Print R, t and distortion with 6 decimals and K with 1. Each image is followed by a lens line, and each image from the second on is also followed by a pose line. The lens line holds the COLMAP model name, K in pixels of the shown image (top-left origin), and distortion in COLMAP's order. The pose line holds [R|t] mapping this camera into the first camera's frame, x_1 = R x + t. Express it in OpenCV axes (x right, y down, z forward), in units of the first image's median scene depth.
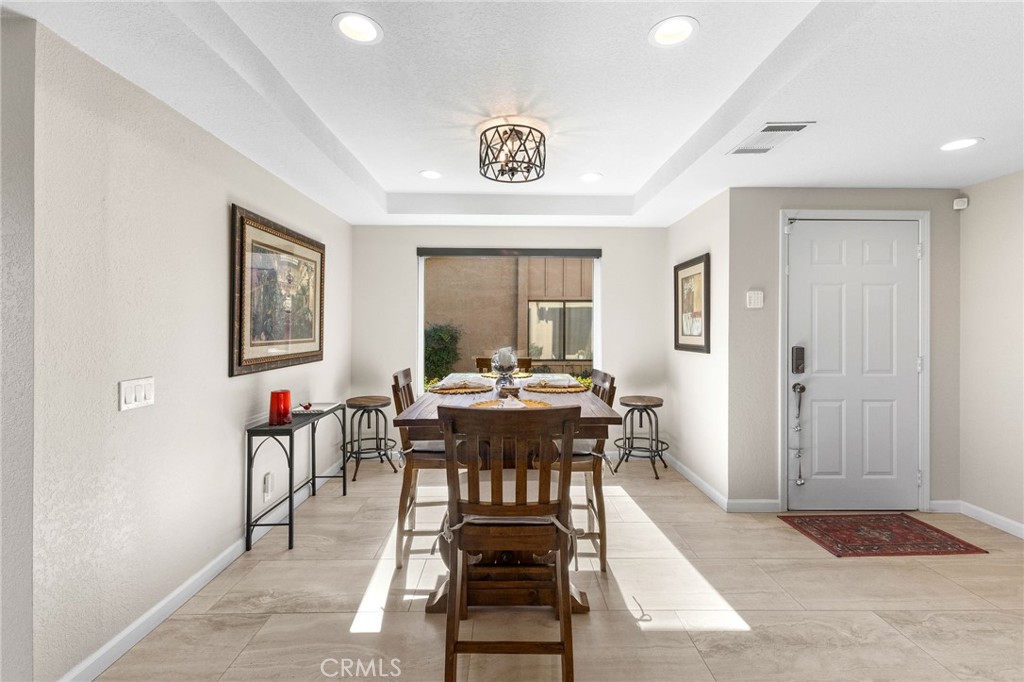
lens RADIAL K [[444.6, 0, 514.5], [0, 444.6, 330.3], [0, 0, 1]] dist [0.013027, -0.004038]
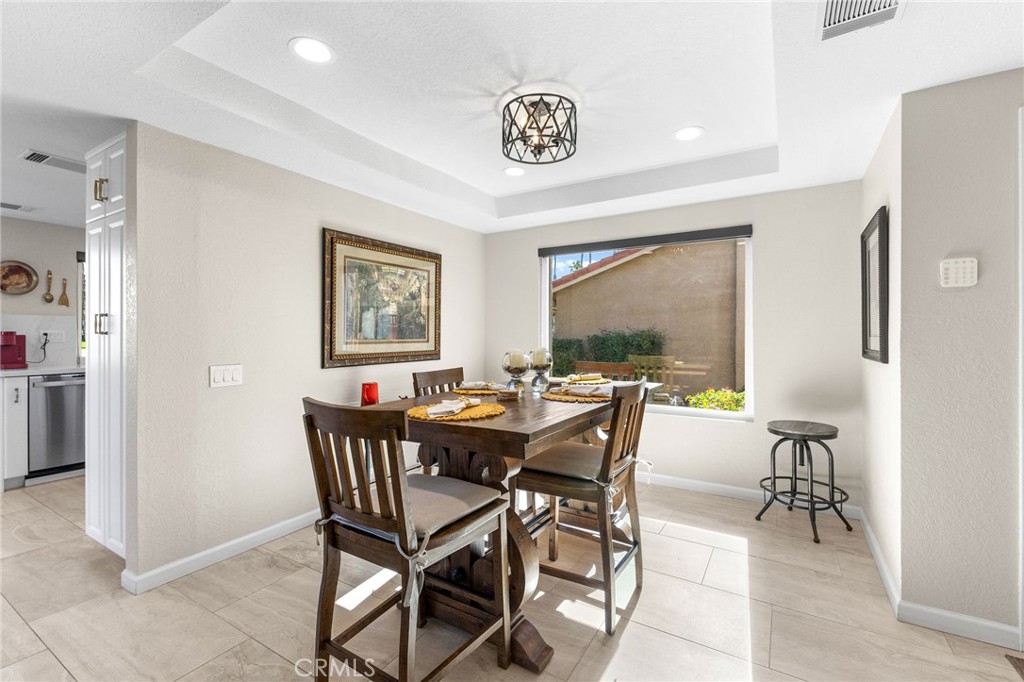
lens RADIAL K [[445.6, 0, 510.8], [0, 445.6, 336.9], [0, 0, 1]] dist [0.006841, -0.000259]
pose [[0.843501, -0.001953, -0.537124, 0.400428], [0.001140, 0.999998, -0.001845, 0.017536], [0.537126, 0.000944, 0.843501, 0.207426]]
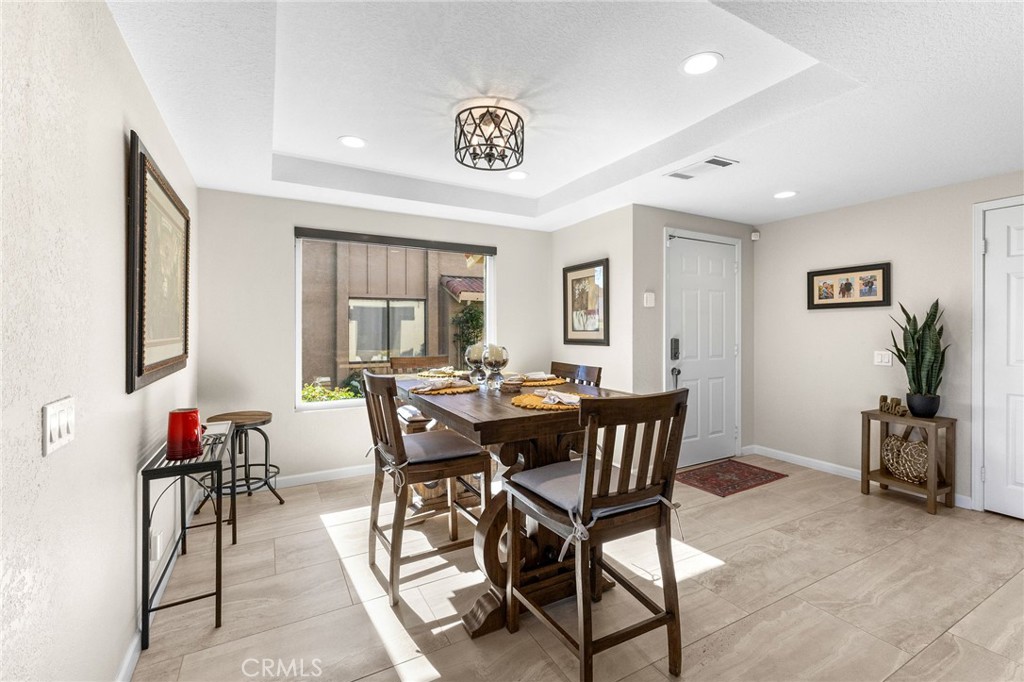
lens RADIAL K [[445.7, 0, 518.6], [0, 445.7, 333.6], [0, 0, 1]] dist [0.010696, 0.000150]
pose [[0.879905, -0.009077, 0.475062, -0.383306], [0.007142, 0.999957, 0.005878, 0.014023], [-0.475095, -0.001780, 0.879932, 0.122634]]
